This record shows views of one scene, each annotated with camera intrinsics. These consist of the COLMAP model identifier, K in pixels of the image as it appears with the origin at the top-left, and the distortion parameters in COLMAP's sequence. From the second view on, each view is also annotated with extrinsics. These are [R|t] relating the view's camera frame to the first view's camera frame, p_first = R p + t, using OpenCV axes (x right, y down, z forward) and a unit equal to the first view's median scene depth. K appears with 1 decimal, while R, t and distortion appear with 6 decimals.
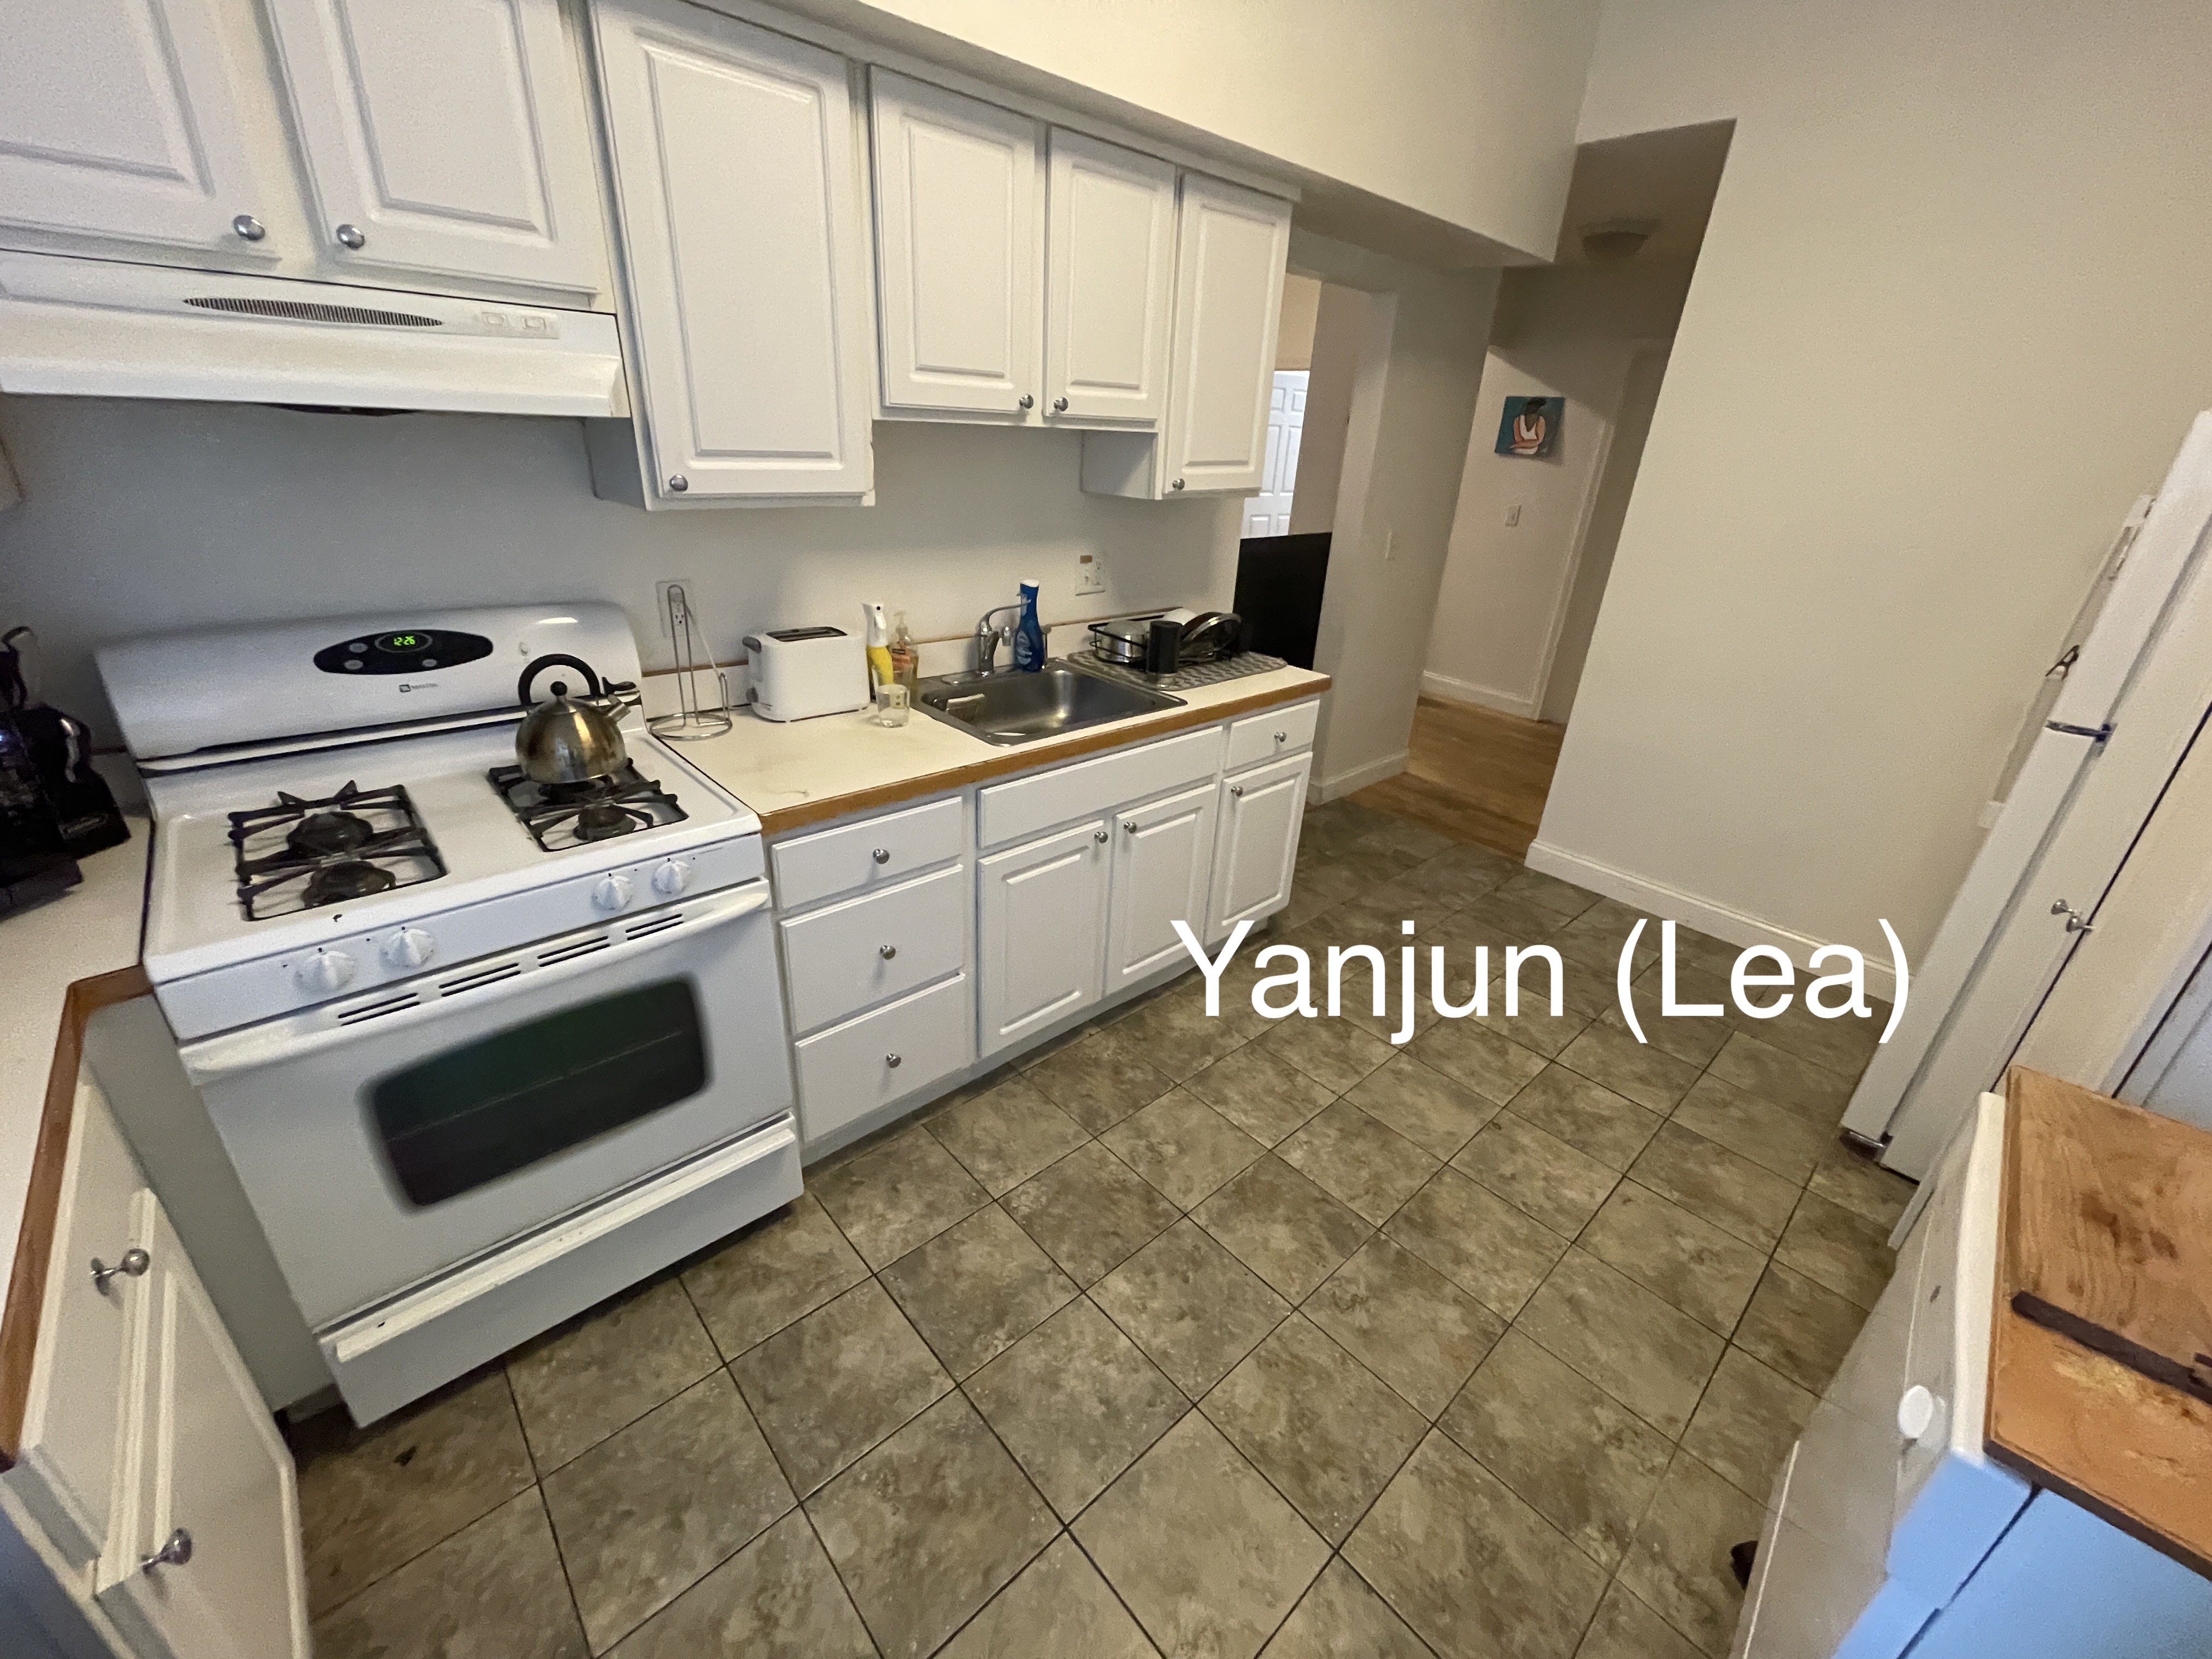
lens RADIAL K [[890.8, 0, 1096.6], [0, 890.8, 825.7], [0, 0, 1]] dist [-0.001384, 0.000498]
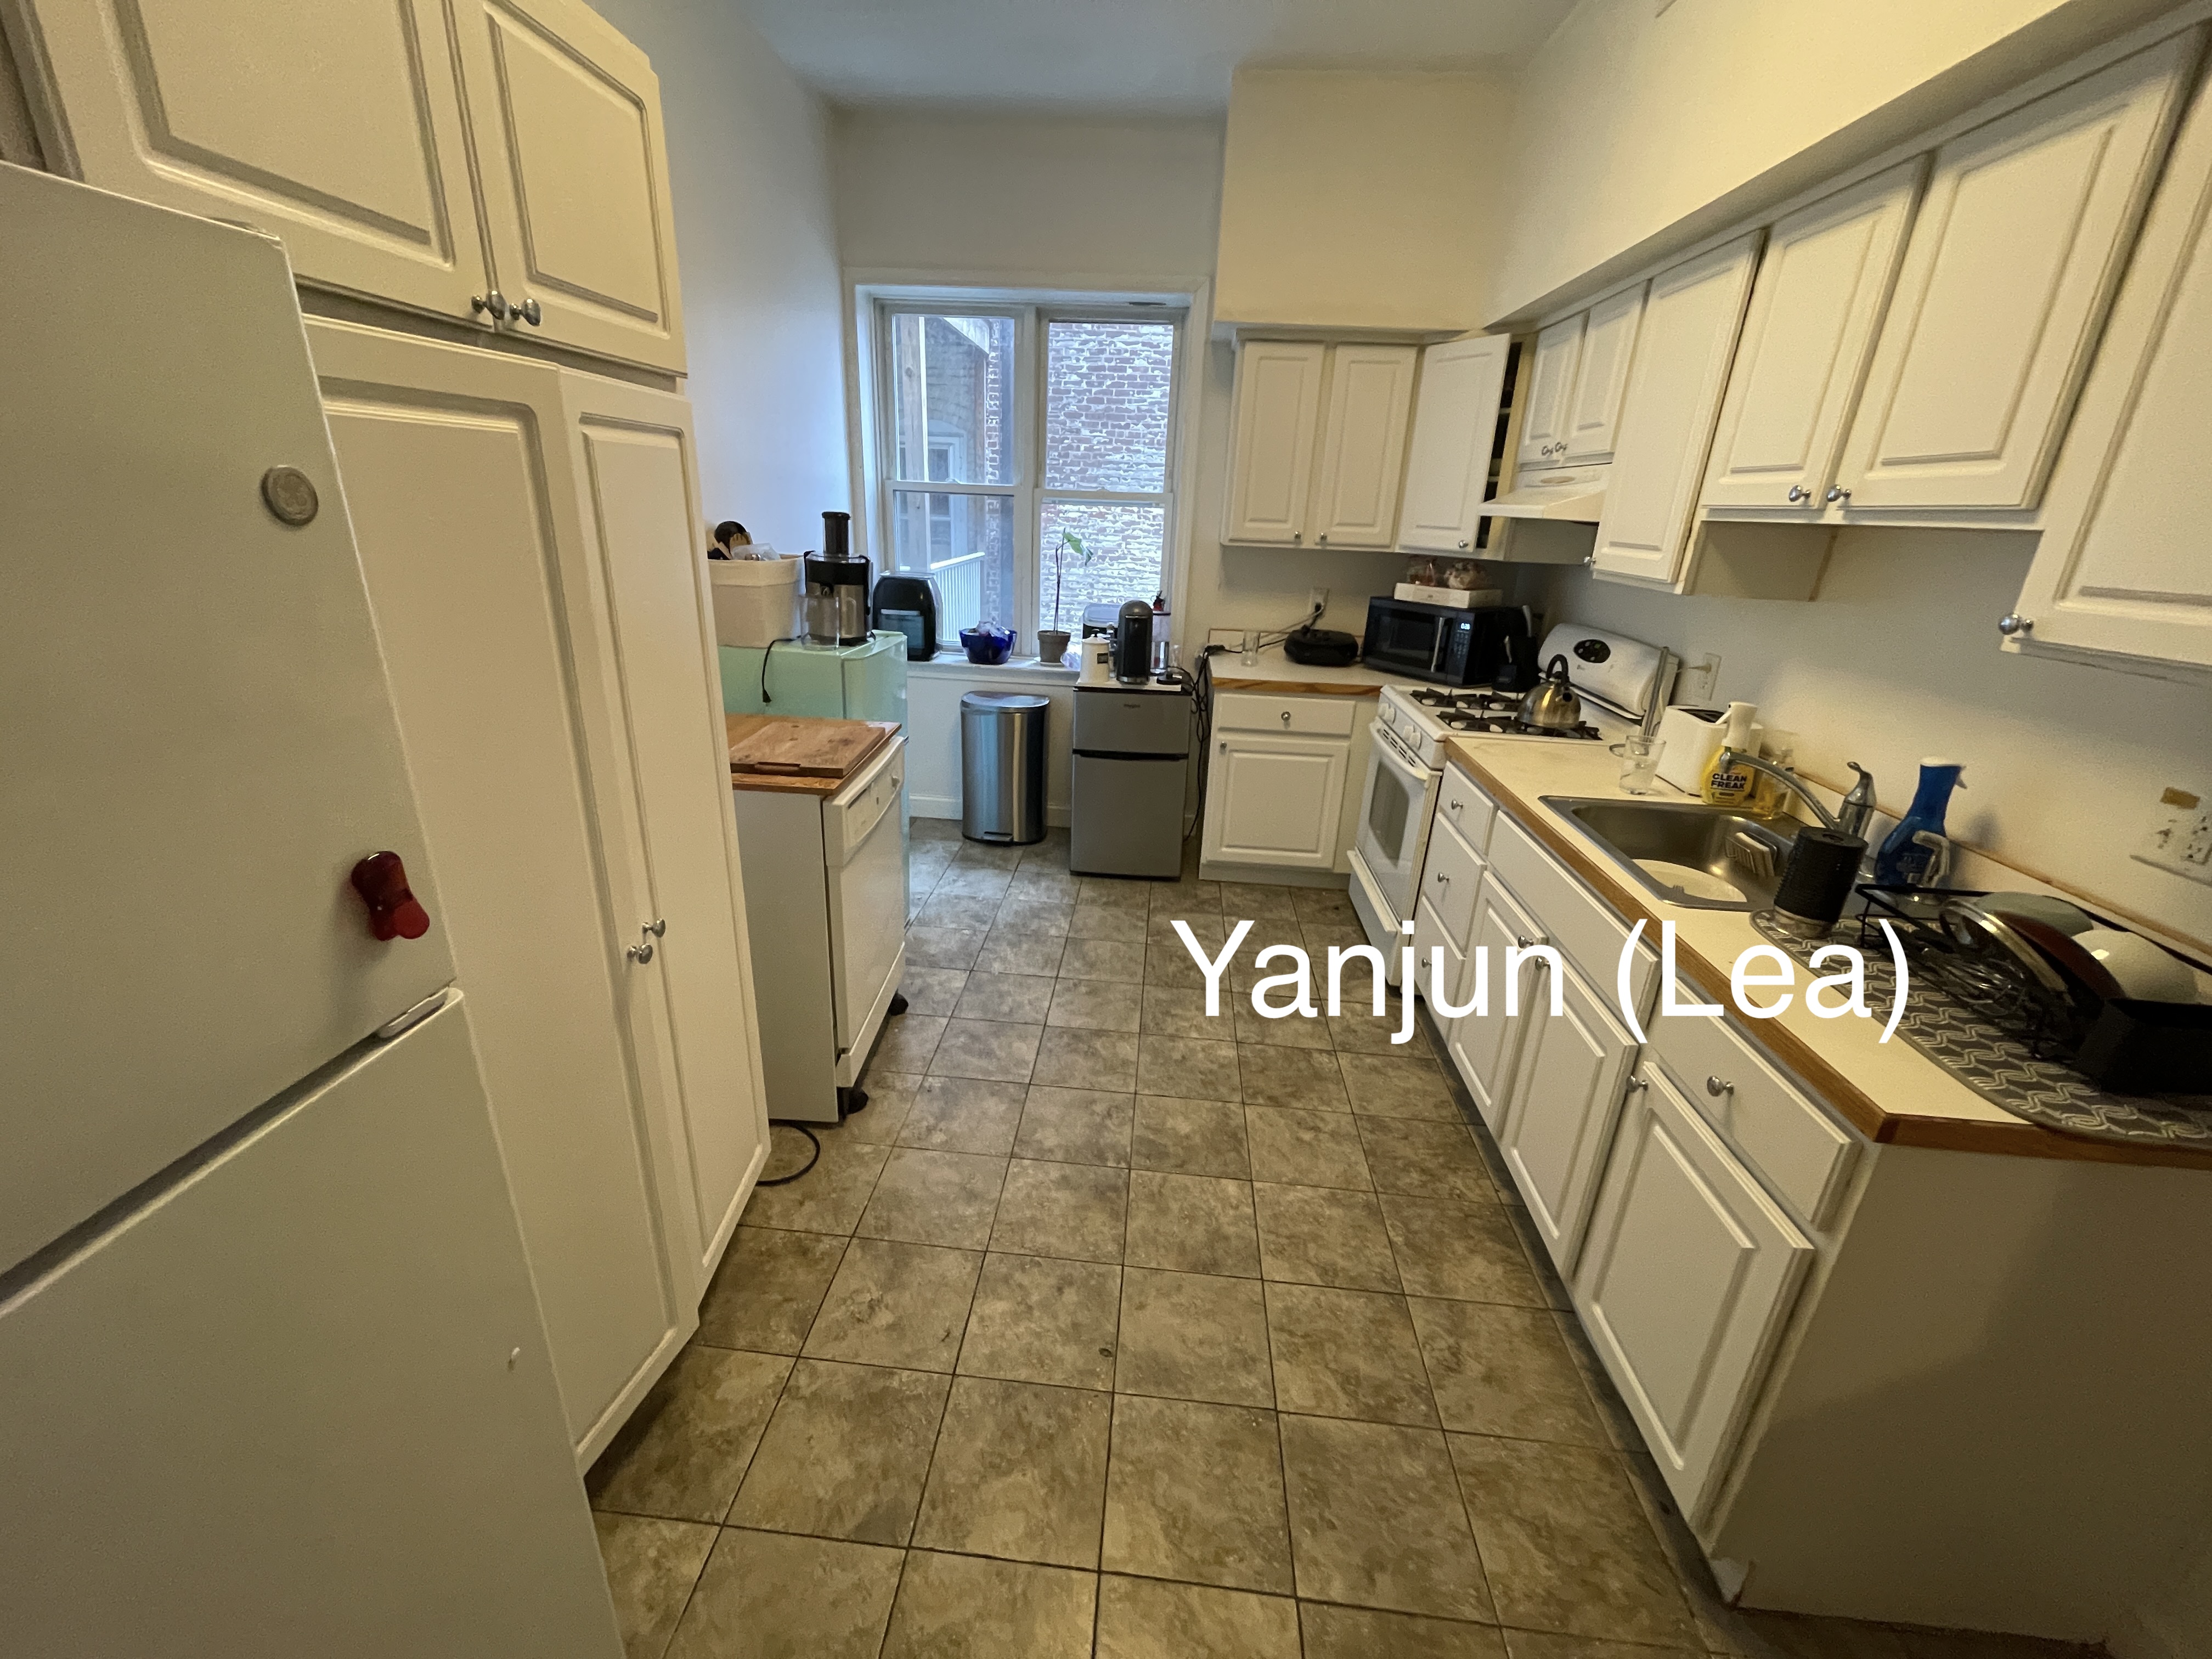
lens RADIAL K [[918.4, 0, 1093.4], [0, 918.4, 825.8], [0, 0, 1]] dist [-0.000233, 0.000110]
pose [[-0.731353, 0.151181, -0.665032, 1.068801], [-0.349626, 0.754126, 0.555927, -0.507799], [0.585564, 0.639091, -0.498676, 1.290136]]
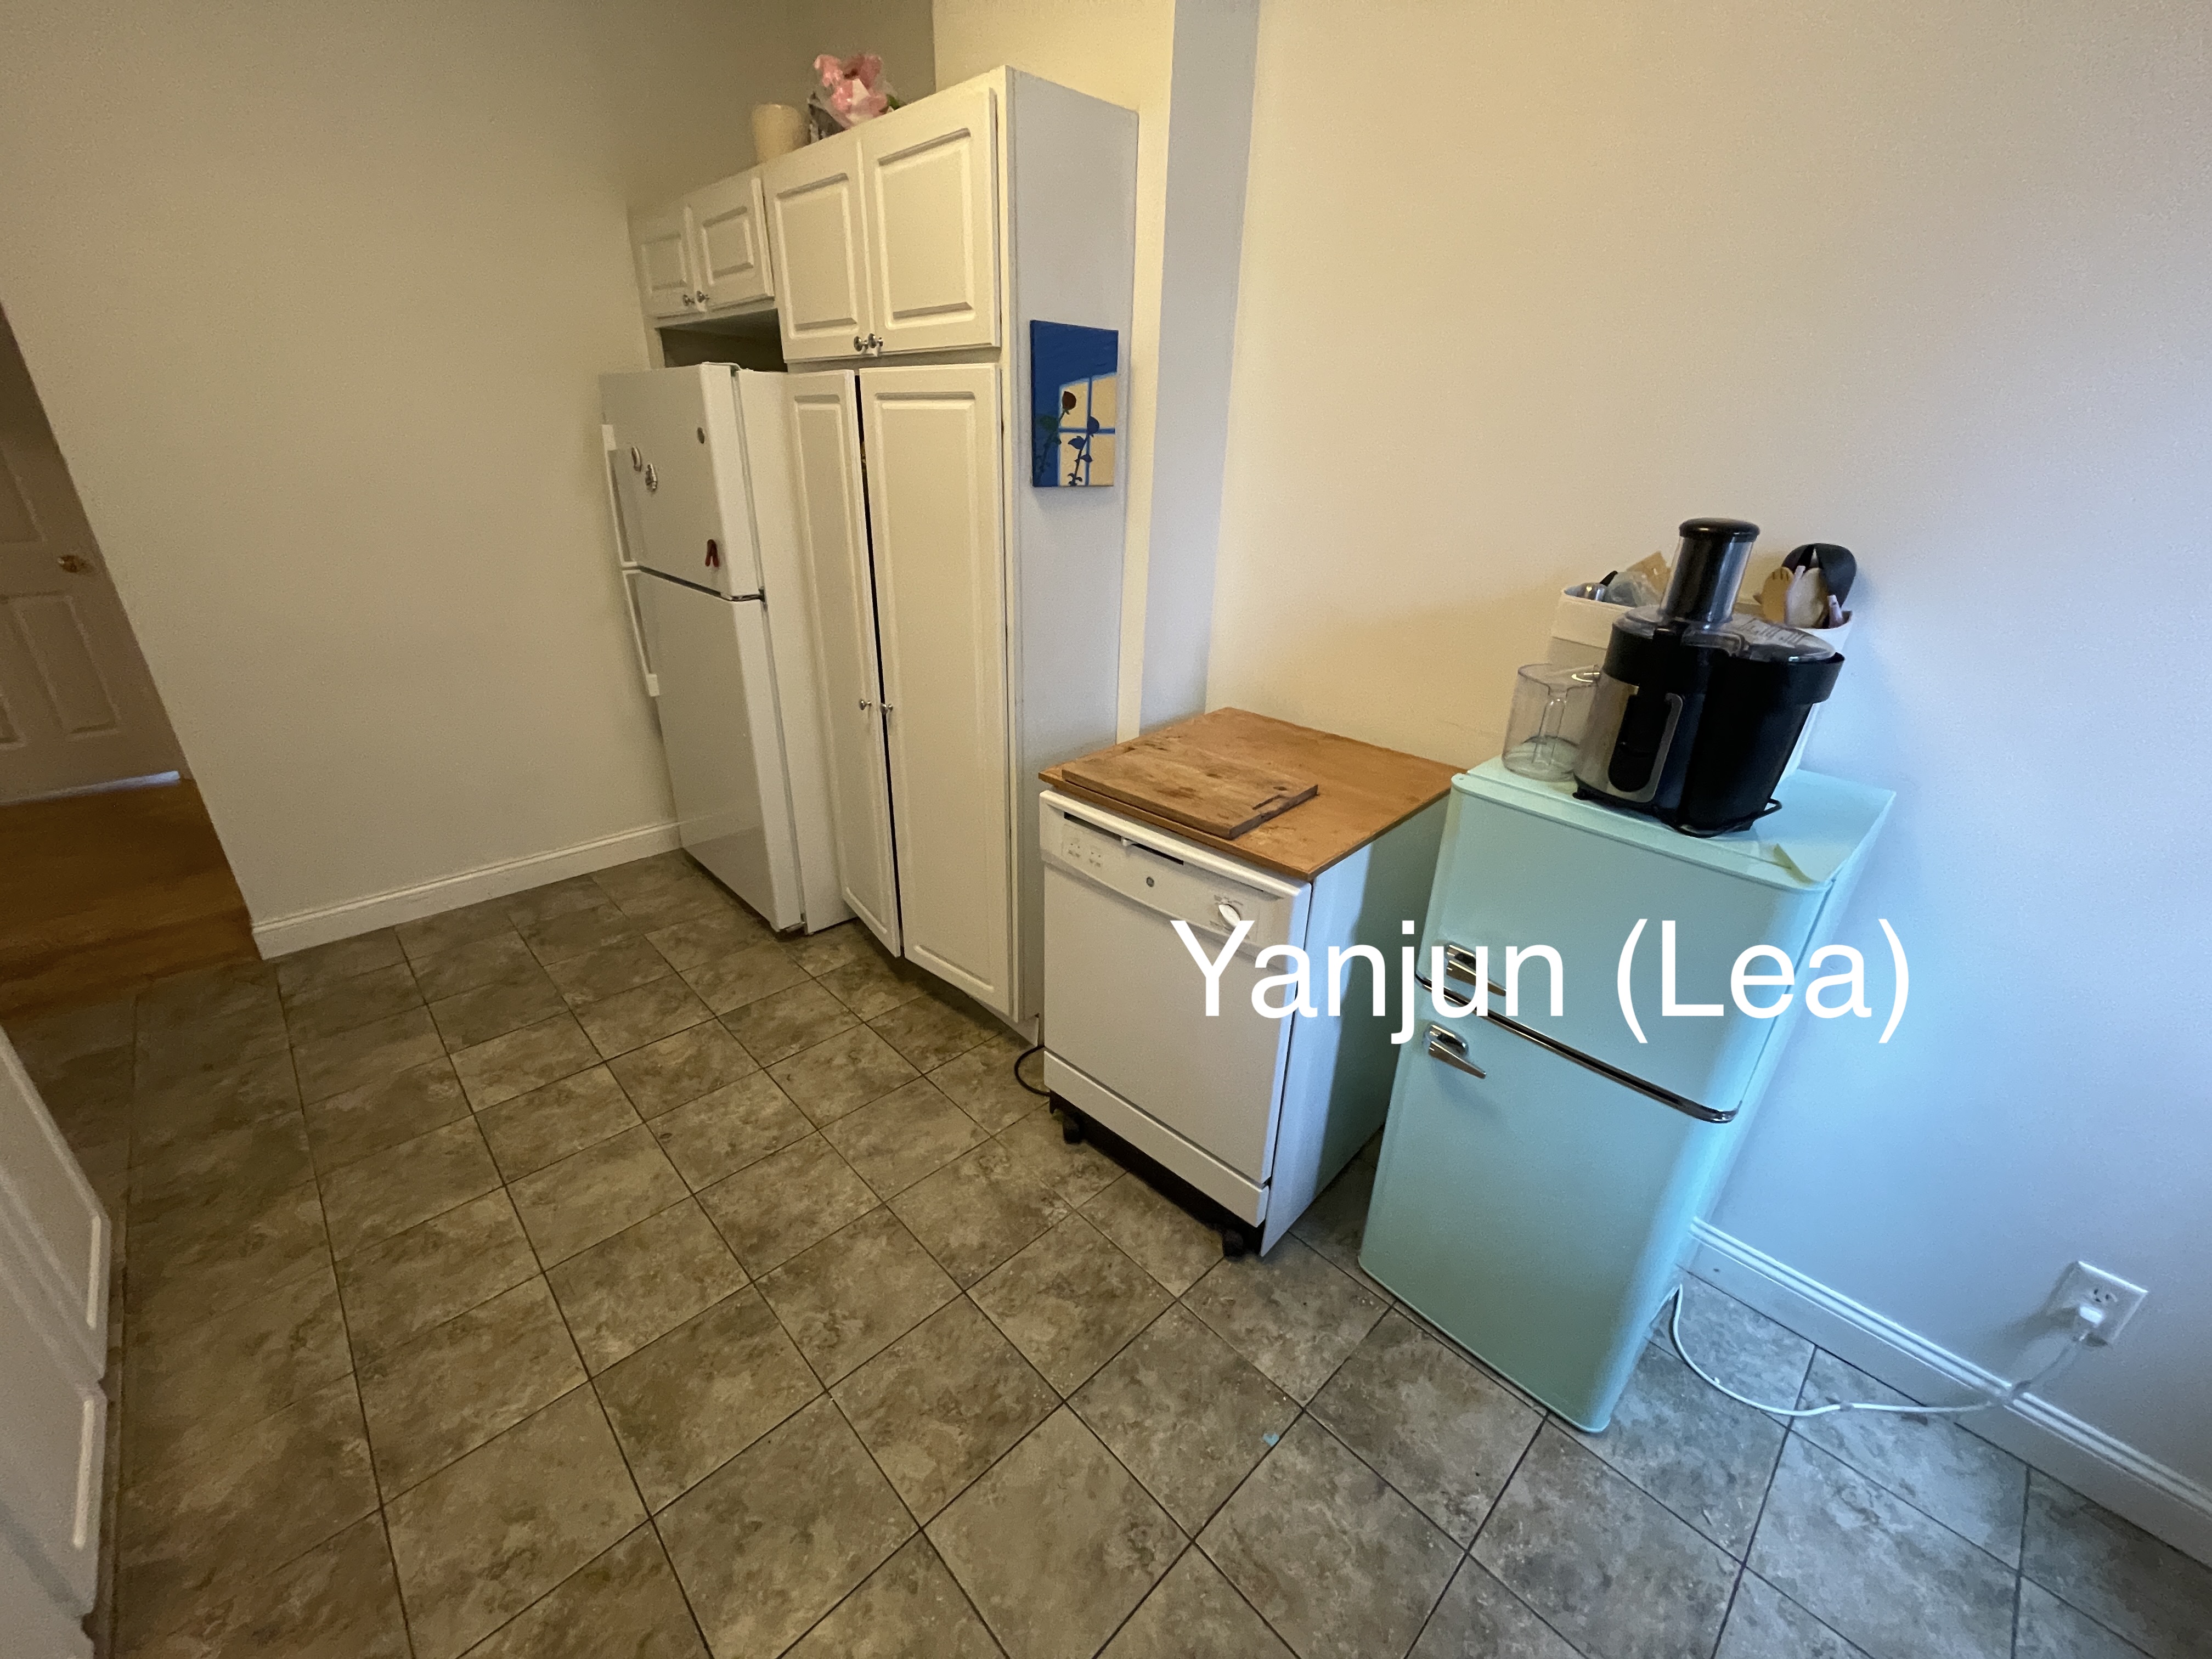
lens RADIAL K [[890.8, 0, 1096.6], [0, 890.8, 825.7], [0, 0, 1]] dist [-0.001384, 0.000498]
pose [[-0.020623, -0.450390, 0.892594, -0.295350], [0.387789, 0.819287, 0.422360, -0.178009], [-0.921517, 0.354849, 0.157760, 0.372708]]
